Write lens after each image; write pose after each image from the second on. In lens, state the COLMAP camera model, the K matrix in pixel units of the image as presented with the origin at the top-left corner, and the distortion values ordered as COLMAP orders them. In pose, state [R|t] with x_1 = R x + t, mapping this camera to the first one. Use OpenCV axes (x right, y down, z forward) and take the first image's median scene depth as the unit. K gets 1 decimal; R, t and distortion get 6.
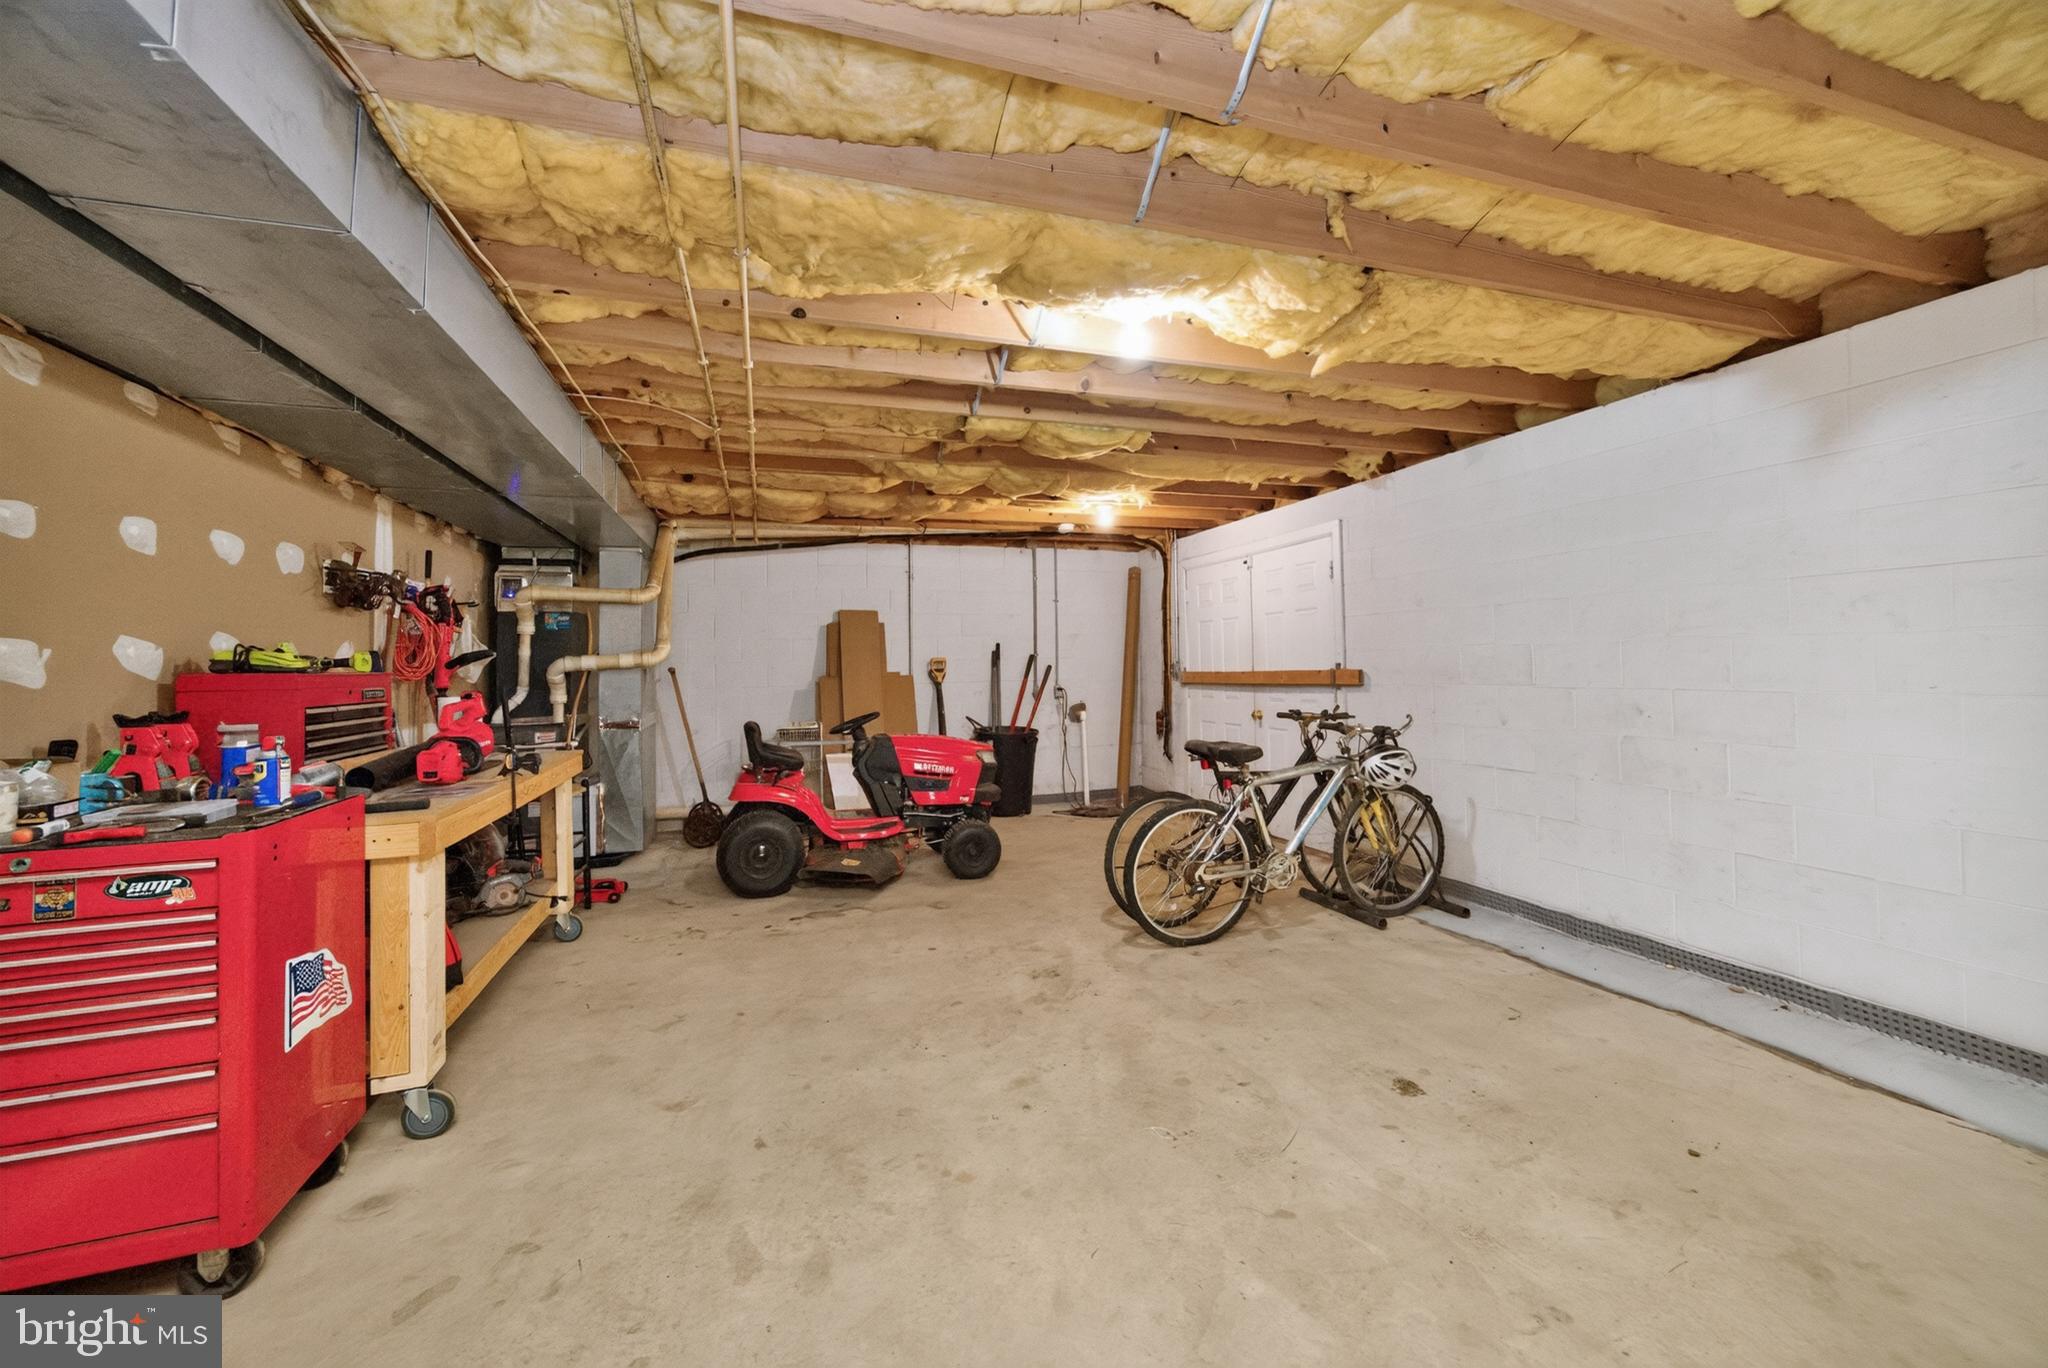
lens RADIAL K [[791.4, 0, 1022.3], [0, 791.4, 671.6], [0, 0, 1]] dist [-0.031164, 0.010654]
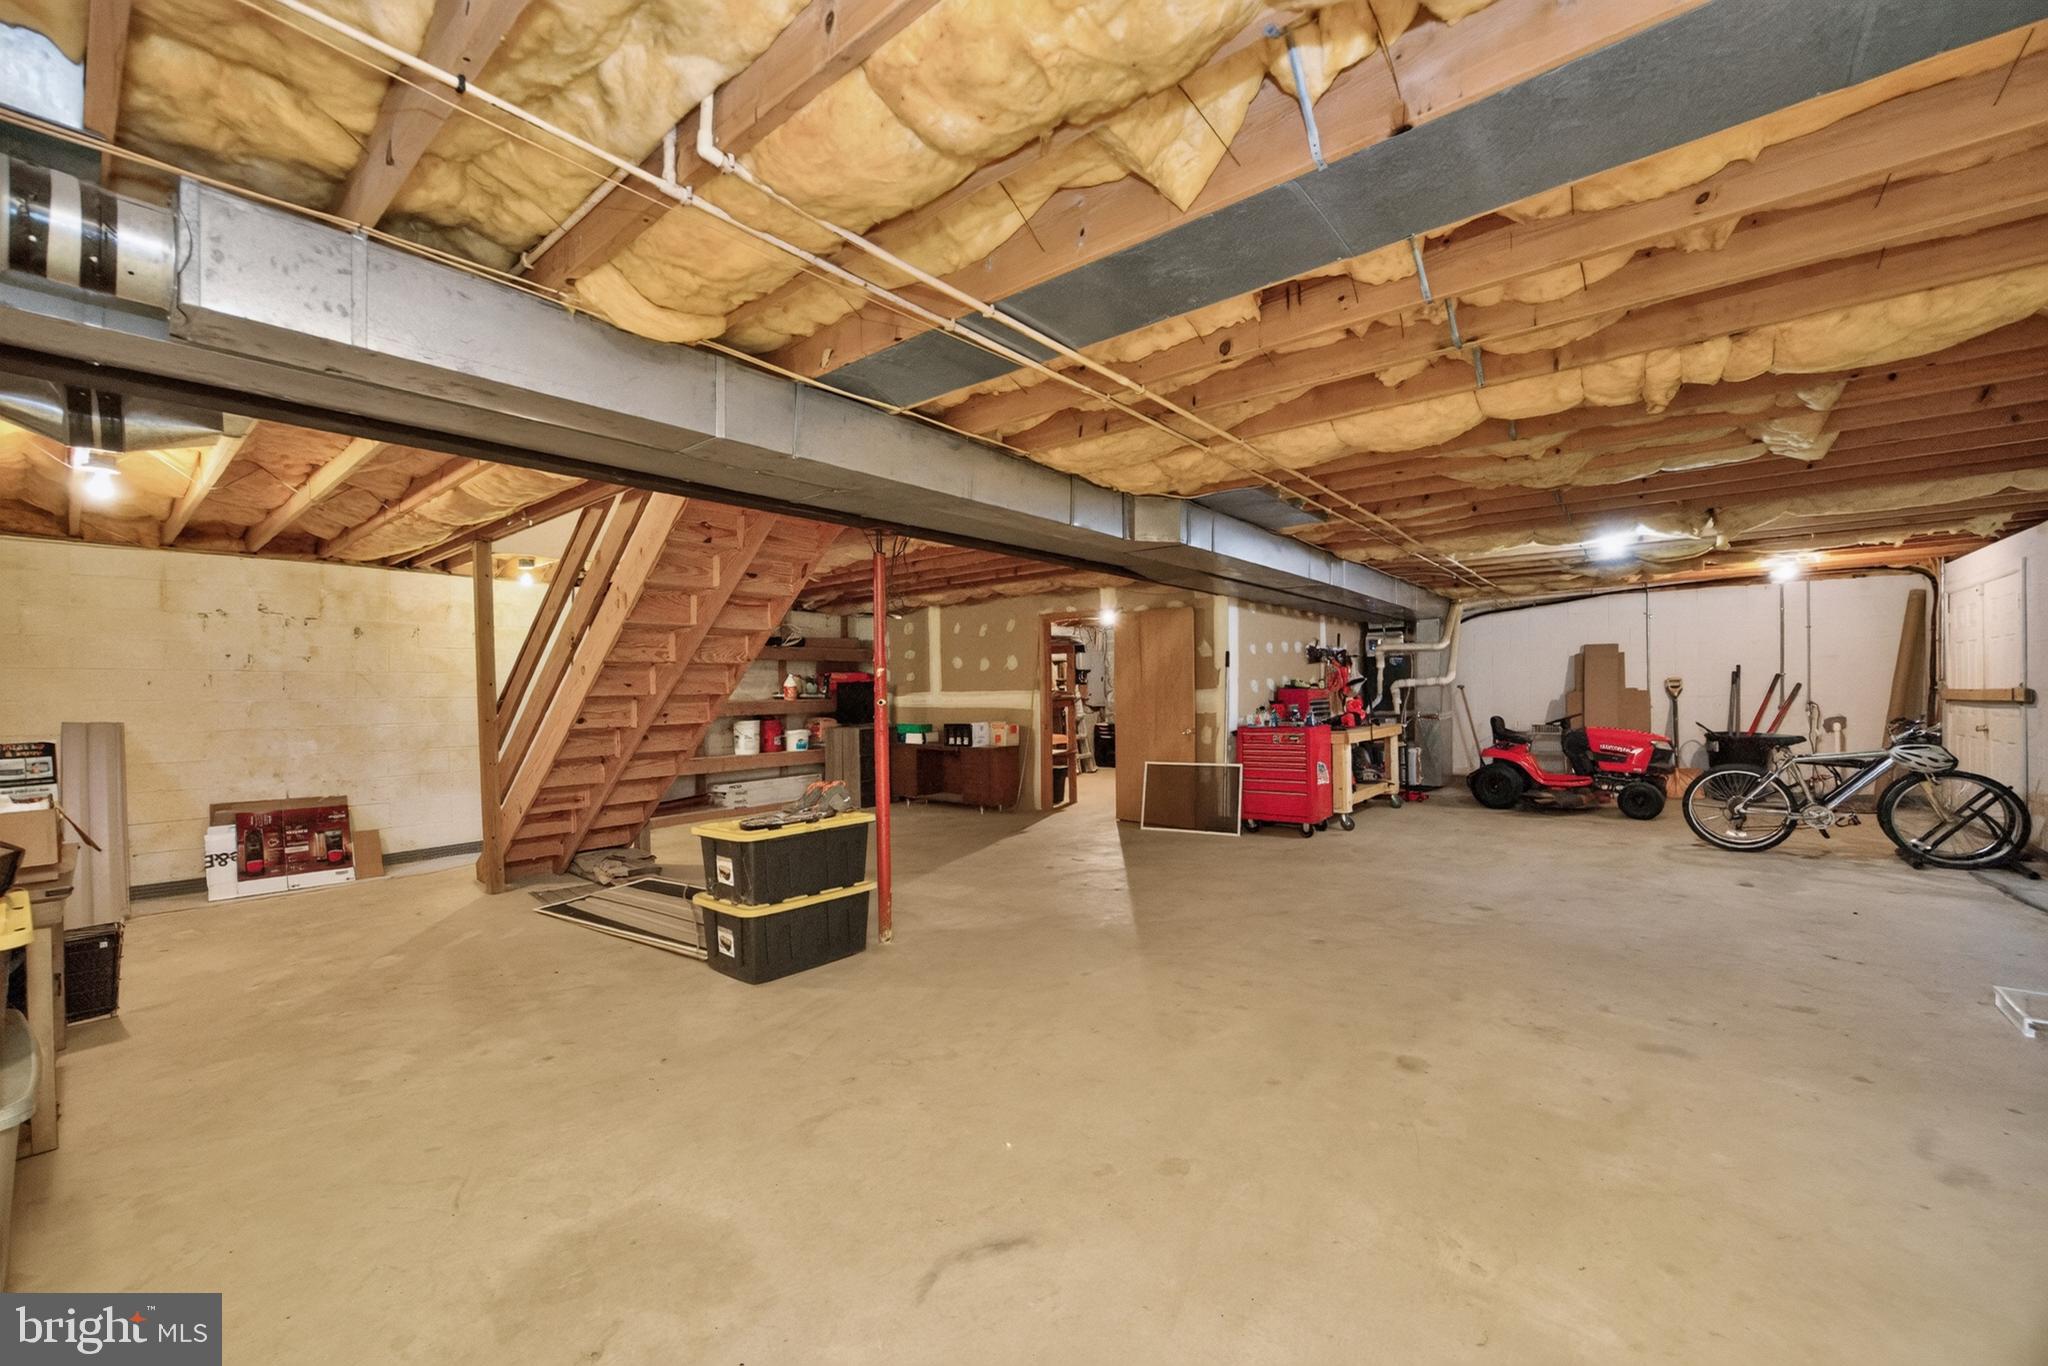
lens RADIAL K [[791.4, 0, 1022.3], [0, 791.4, 670.6], [0, 0, 1]] dist [-0.031164, 0.010654]
pose [[0.536057, -0.015372, -0.844042, 0.543358], [0.000194, 0.999836, -0.018087, -0.006871], [0.844182, 0.009532, 0.535973, -0.806571]]
